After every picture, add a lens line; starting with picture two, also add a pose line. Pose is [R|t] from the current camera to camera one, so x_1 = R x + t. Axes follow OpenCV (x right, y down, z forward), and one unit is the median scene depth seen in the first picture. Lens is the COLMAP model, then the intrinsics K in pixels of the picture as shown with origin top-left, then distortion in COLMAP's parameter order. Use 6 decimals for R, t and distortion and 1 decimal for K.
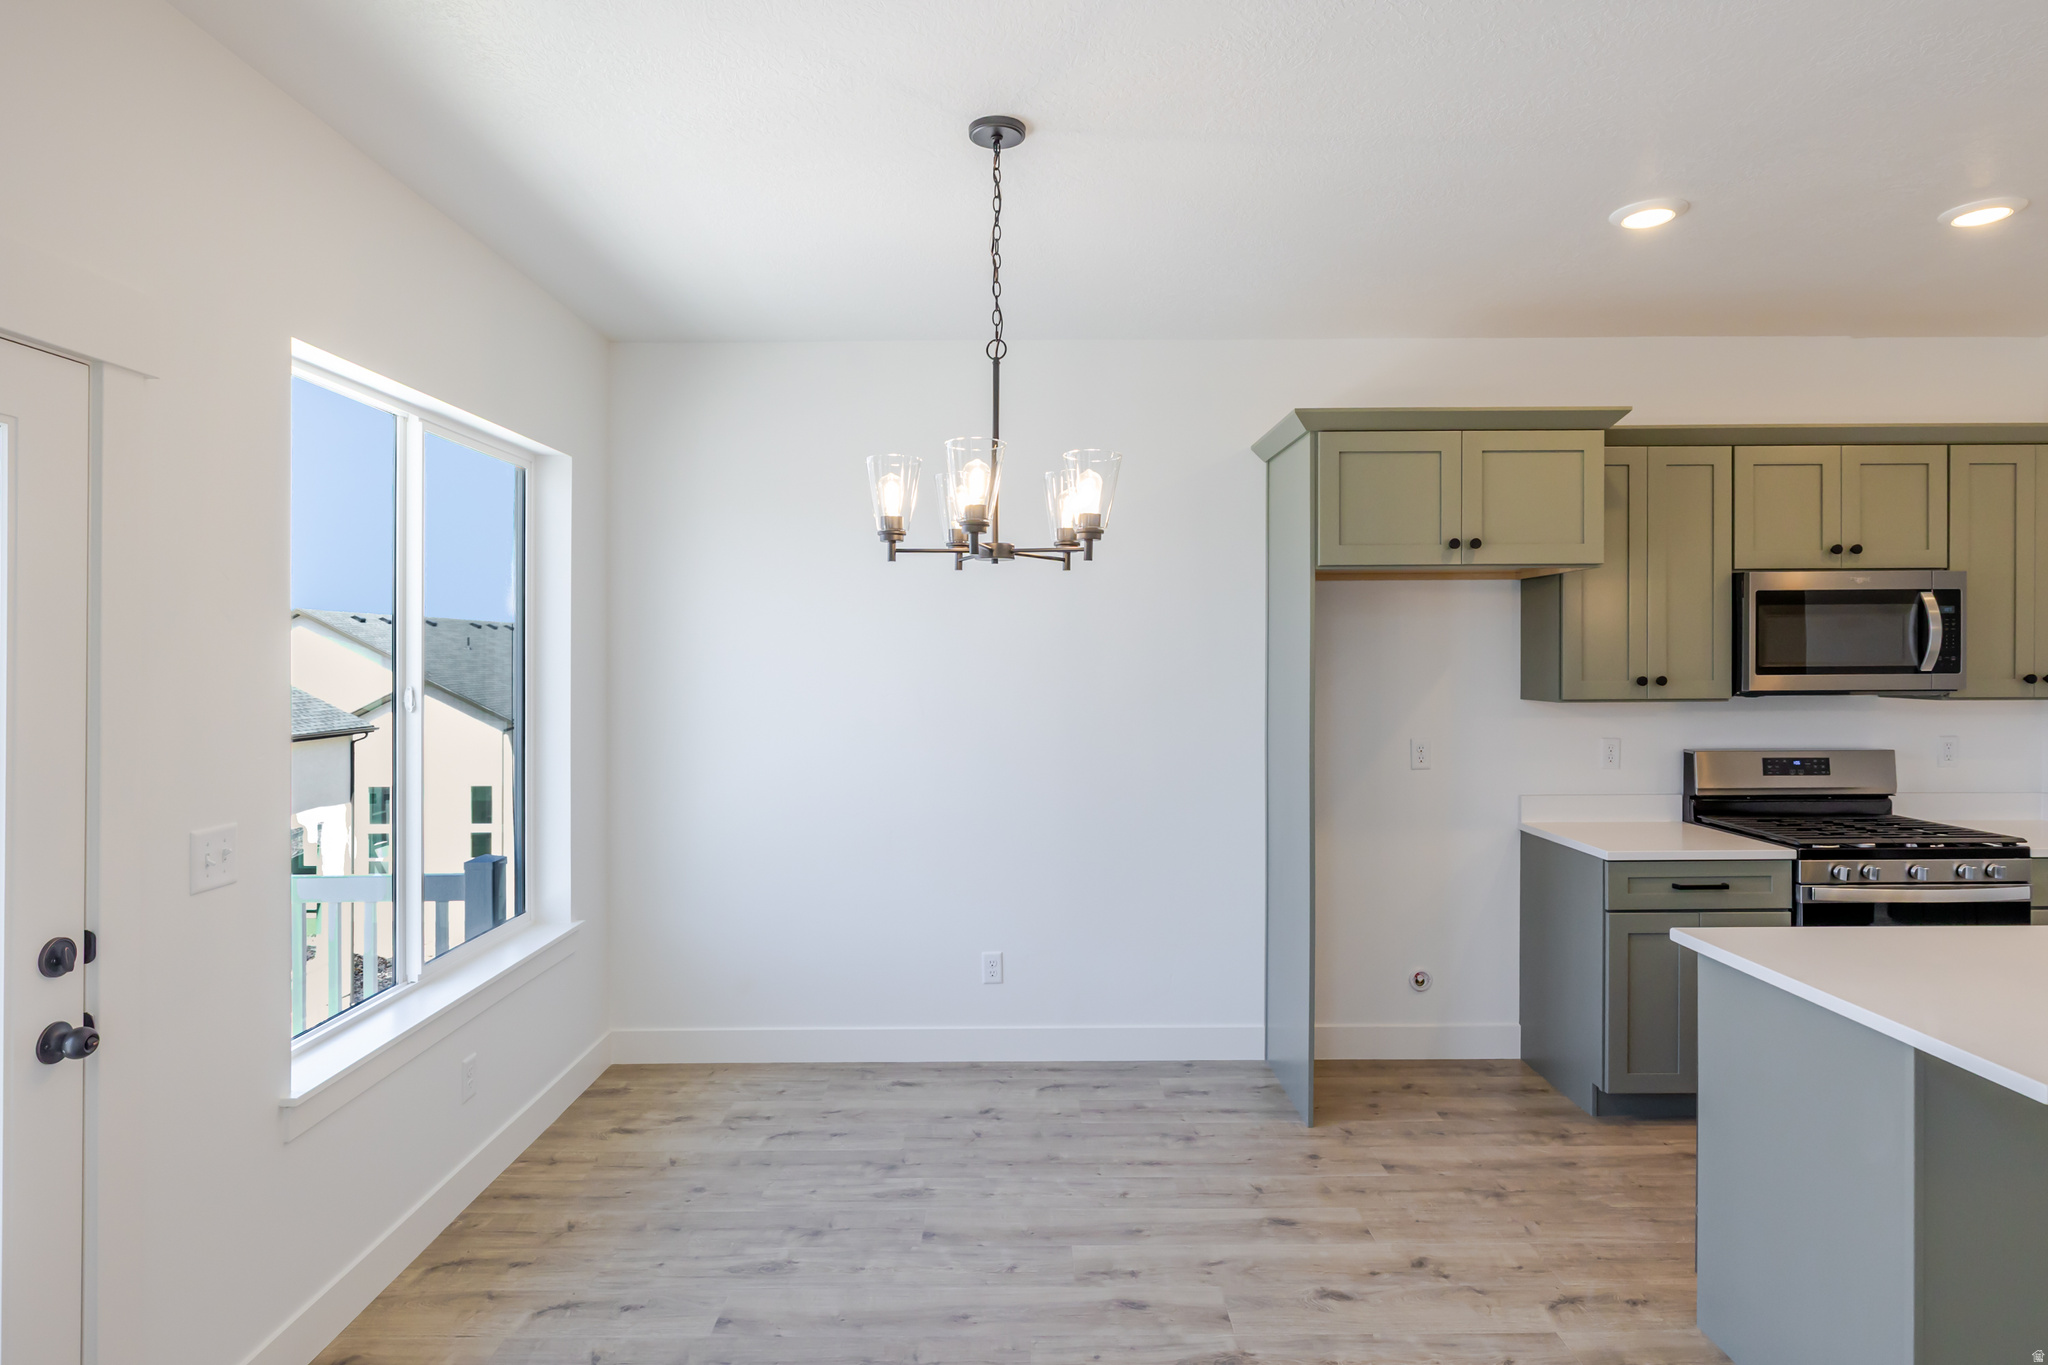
lens RADIAL K [[1103.1, 0, 1026.7], [0, 1103.1, 674.8], [0, 0, 1]] dist [-0.005126, -0.000108]
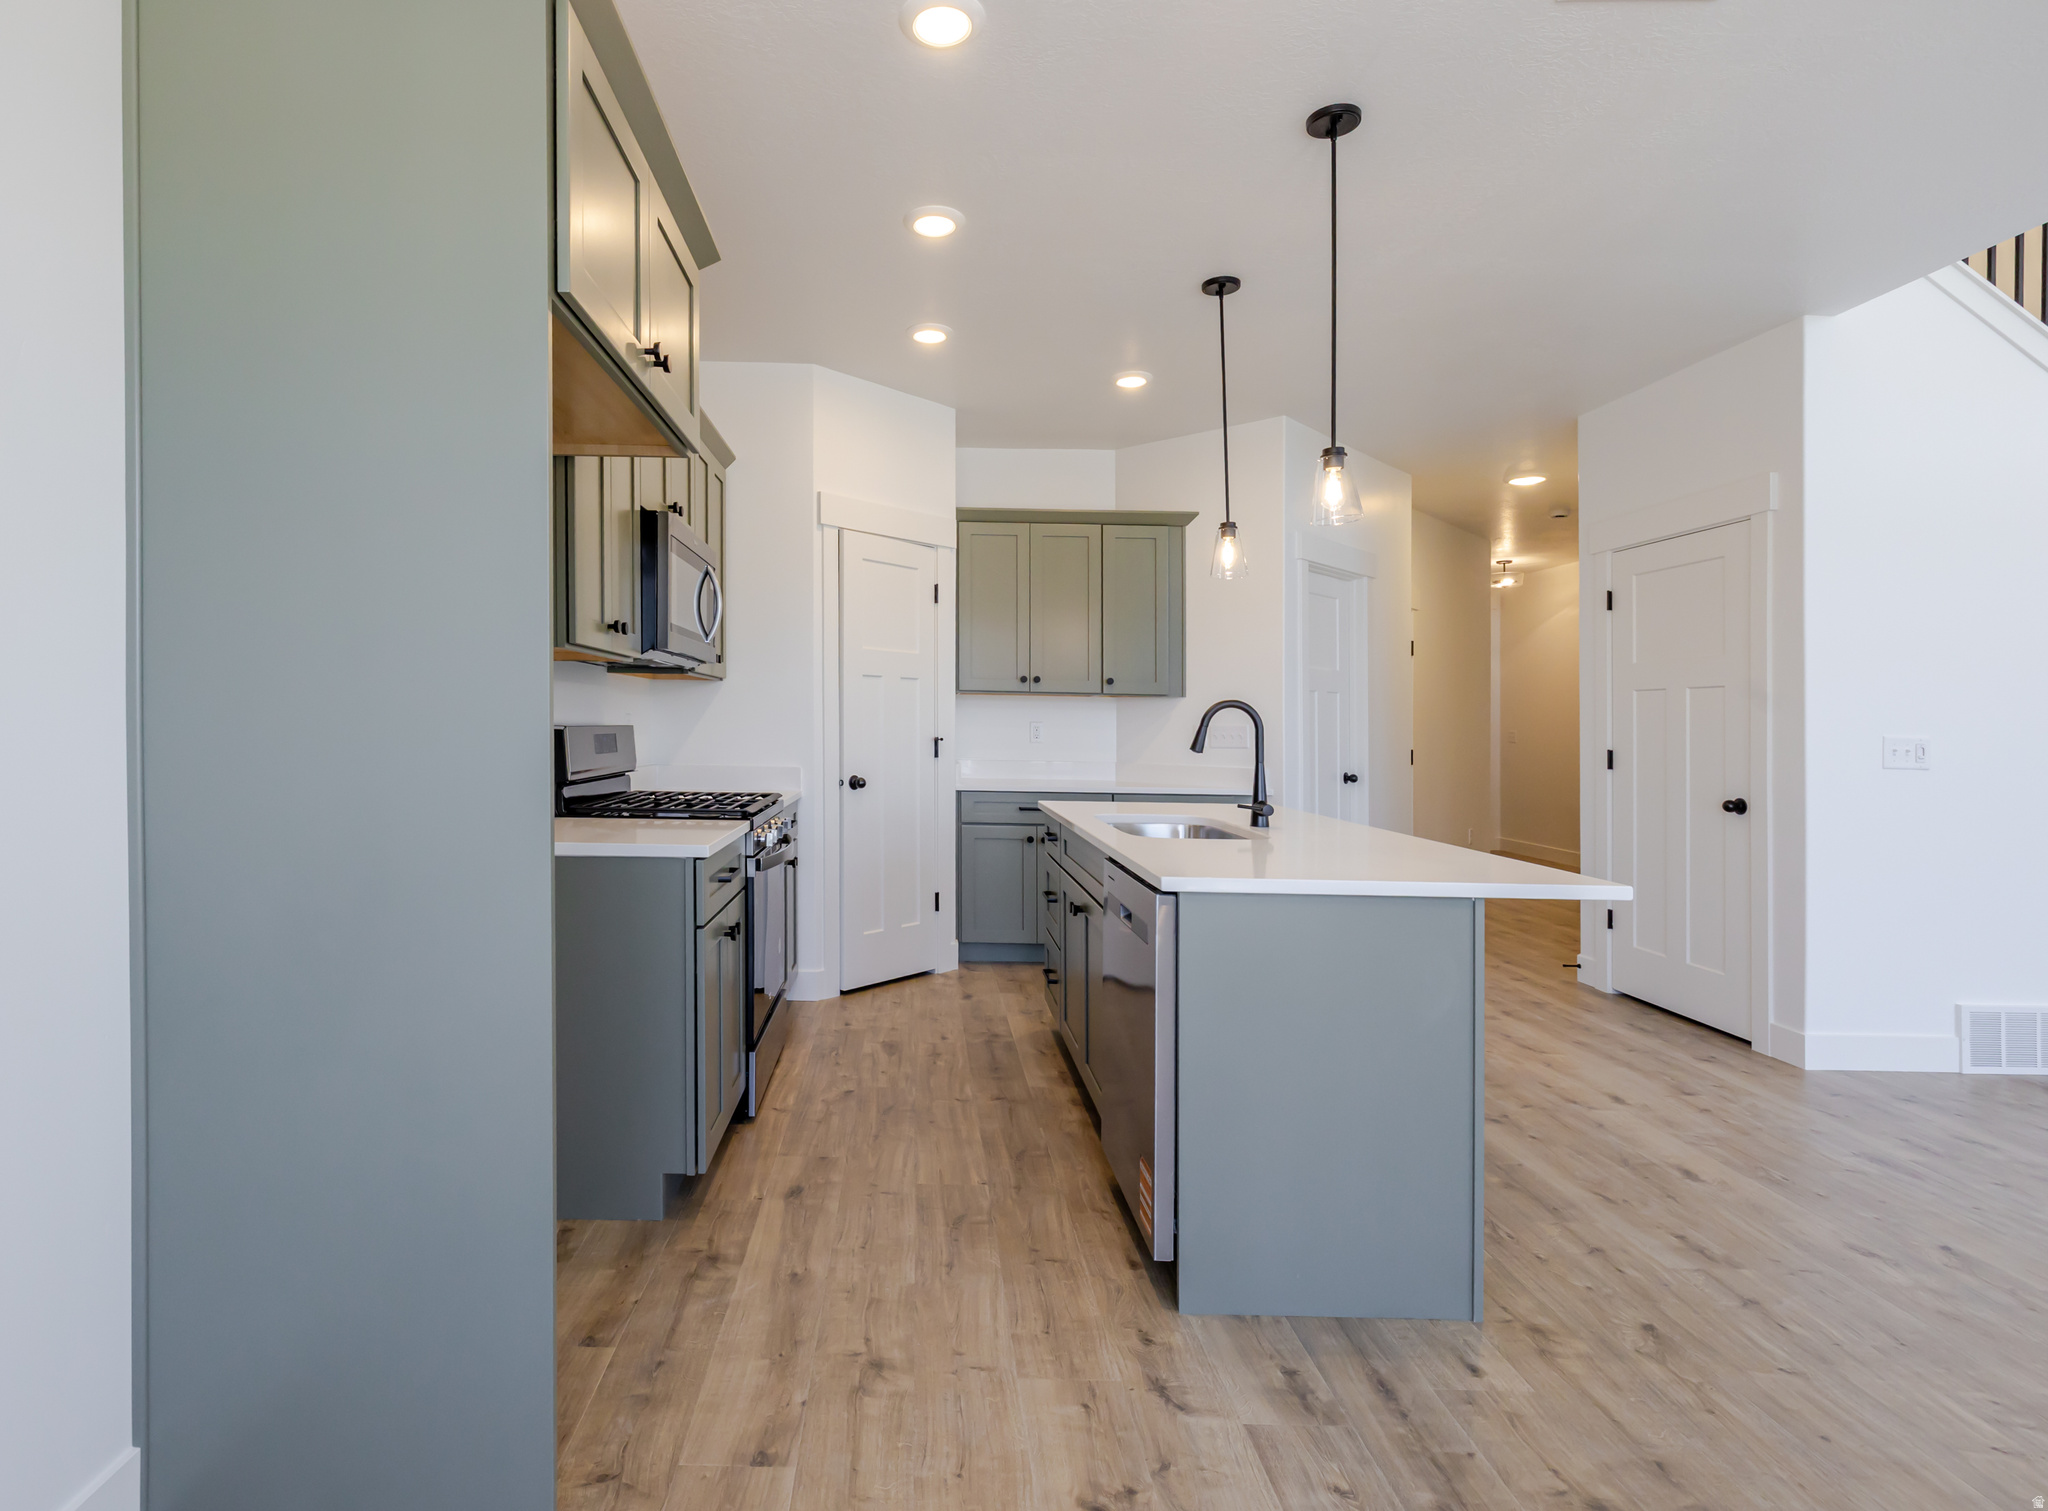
lens RADIAL K [[1046.6, 0, 893.8], [0, 1046.6, 719.5], [0, 0, 1]] dist [0.008683, -0.002378]
pose [[0.015207, 0.007248, 0.999858, -0.179656], [0.004581, 0.999963, -0.007319, 0.080484], [-0.999874, 0.004691, 0.015173, 0.866674]]
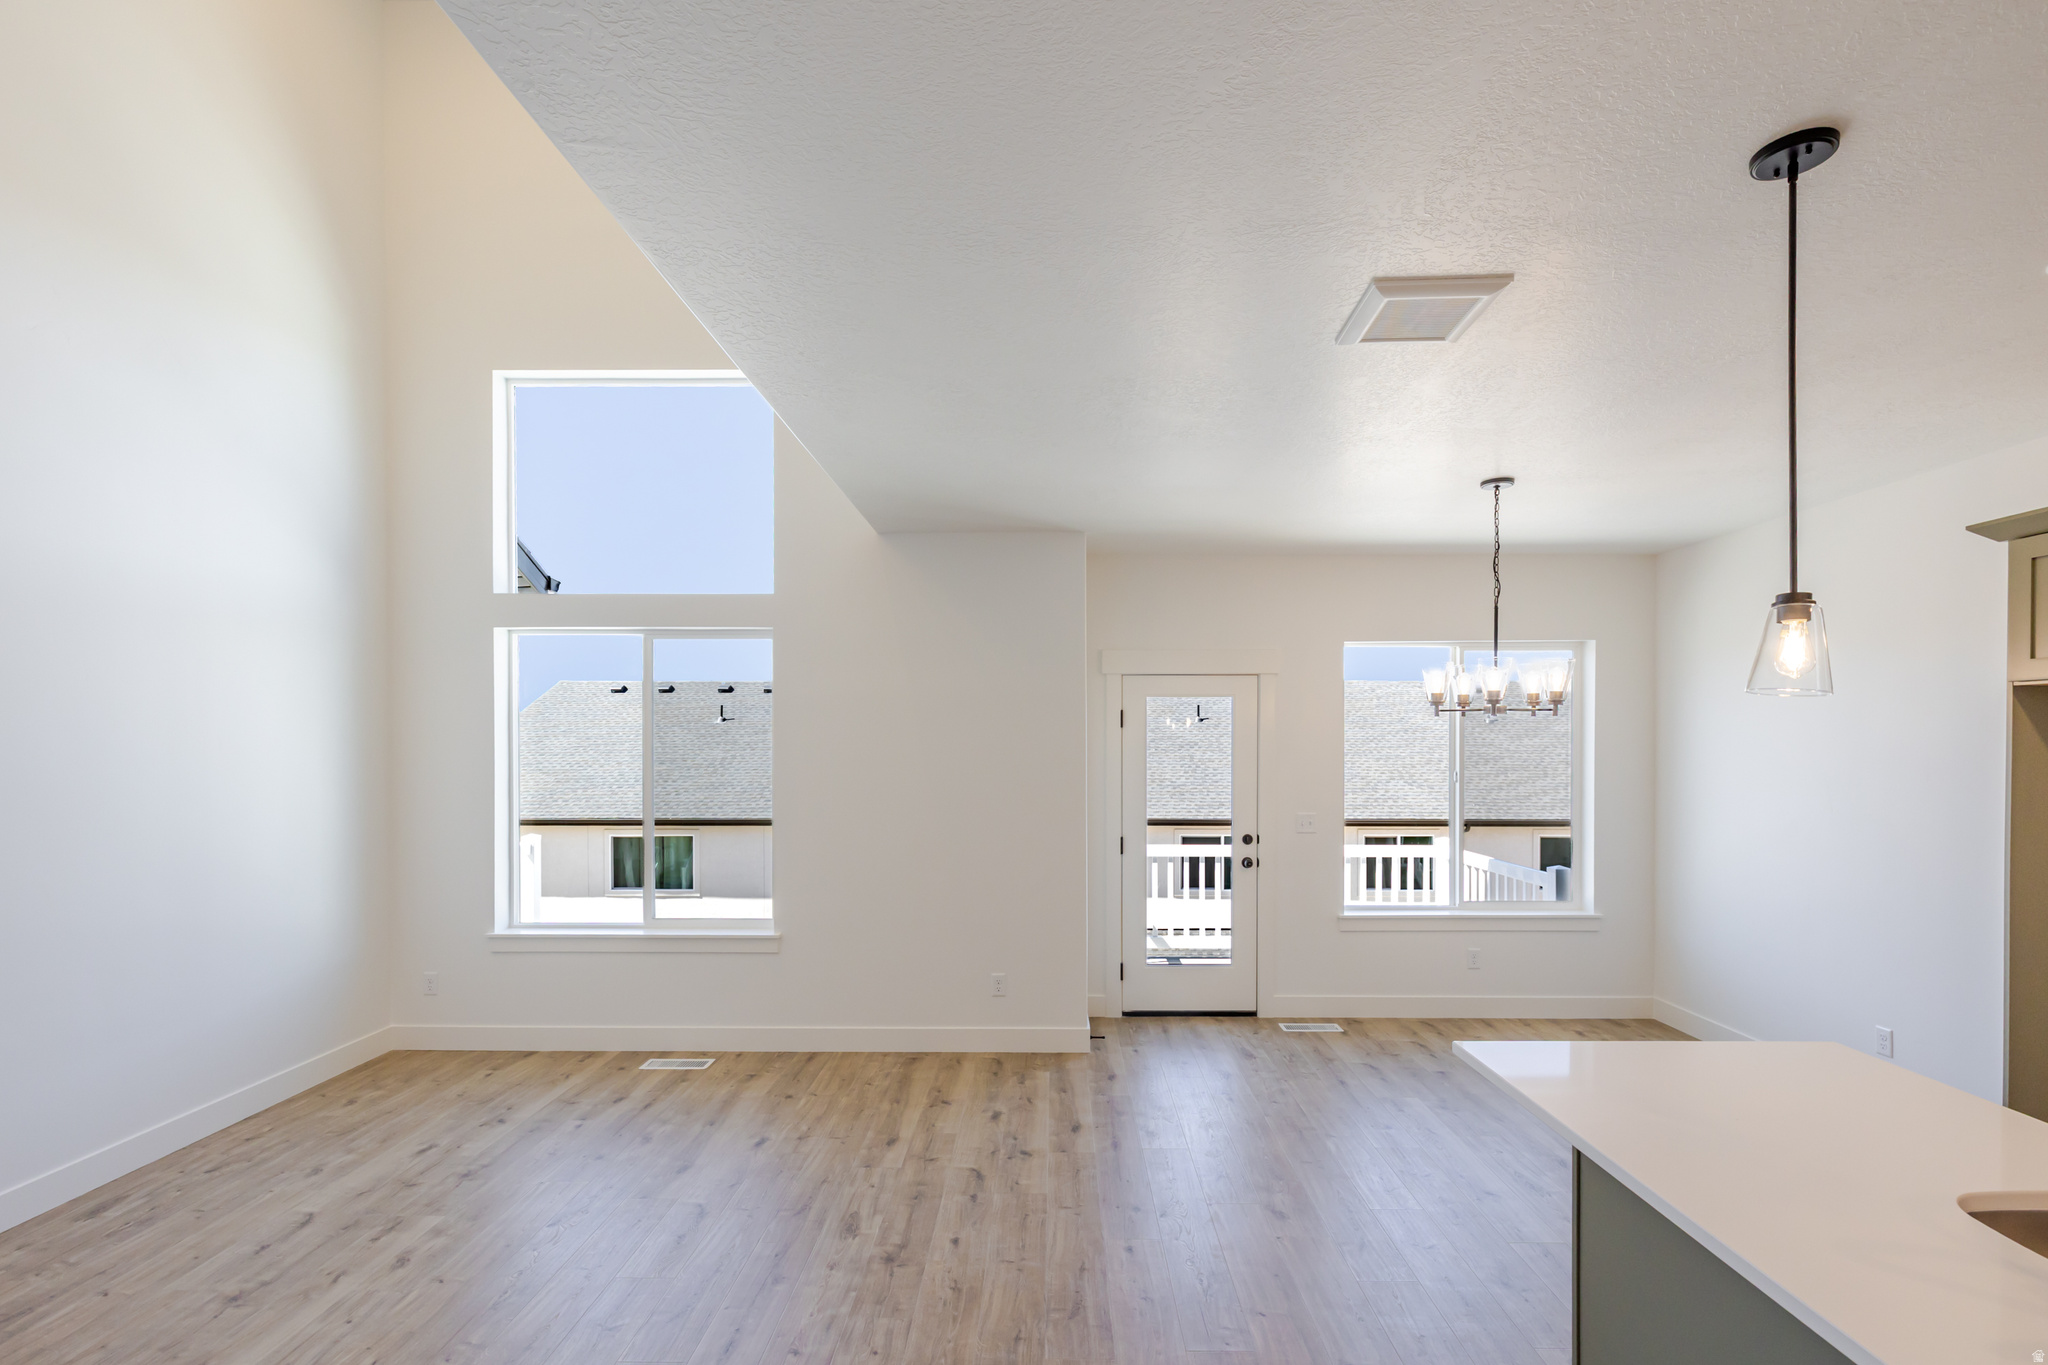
lens RADIAL K [[877.1, 0, 1063.7], [0, 877.1, 736.0], [0, 0, 1]] dist [0.001634, 0.000393]
pose [[0.002257, 0.001062, -0.999997, 1.017442], [-0.019291, 0.999813, 0.001018, -0.036929], [0.999811, 0.019289, 0.002277, 0.183475]]
